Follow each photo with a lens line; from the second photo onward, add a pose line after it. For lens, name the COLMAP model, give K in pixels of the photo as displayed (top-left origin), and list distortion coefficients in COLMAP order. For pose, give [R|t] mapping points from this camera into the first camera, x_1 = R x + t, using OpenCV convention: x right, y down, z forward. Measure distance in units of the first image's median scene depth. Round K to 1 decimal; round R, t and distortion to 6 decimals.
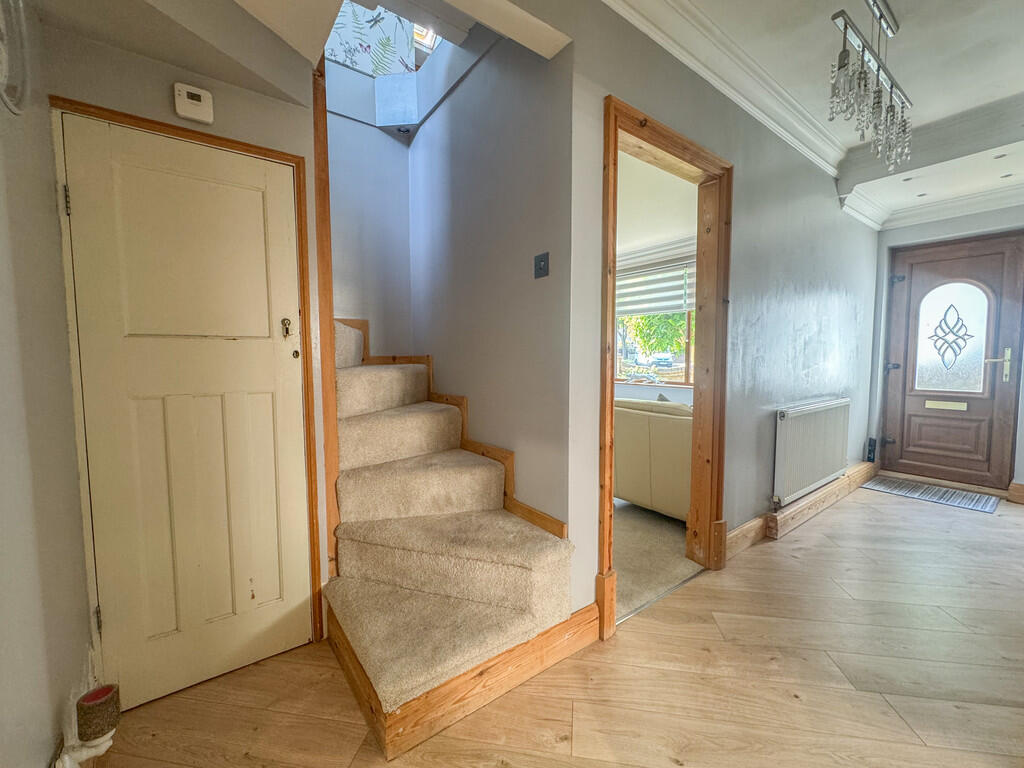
lens RADIAL K [[415.2, 0, 515.8], [0, 415.2, 382.4], [0, 0, 1]] dist [-0.001533, -0.000127]
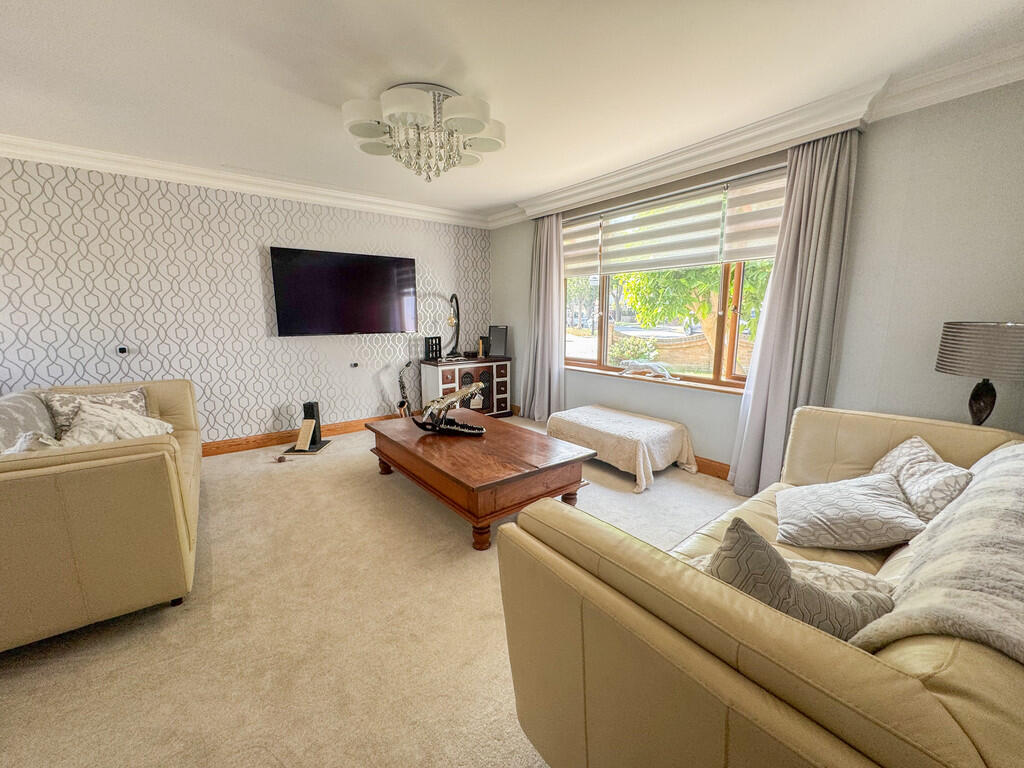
lens RADIAL K [[415.2, 0, 515.8], [0, 415.2, 382.4], [0, 0, 1]] dist [-0.001533, -0.000127]
pose [[0.999830, -0.000838, 0.018398, 0.068659], [-0.000895, 0.995571, 0.094006, -0.039871], [-0.018395, -0.094006, 0.995402, 0.271166]]
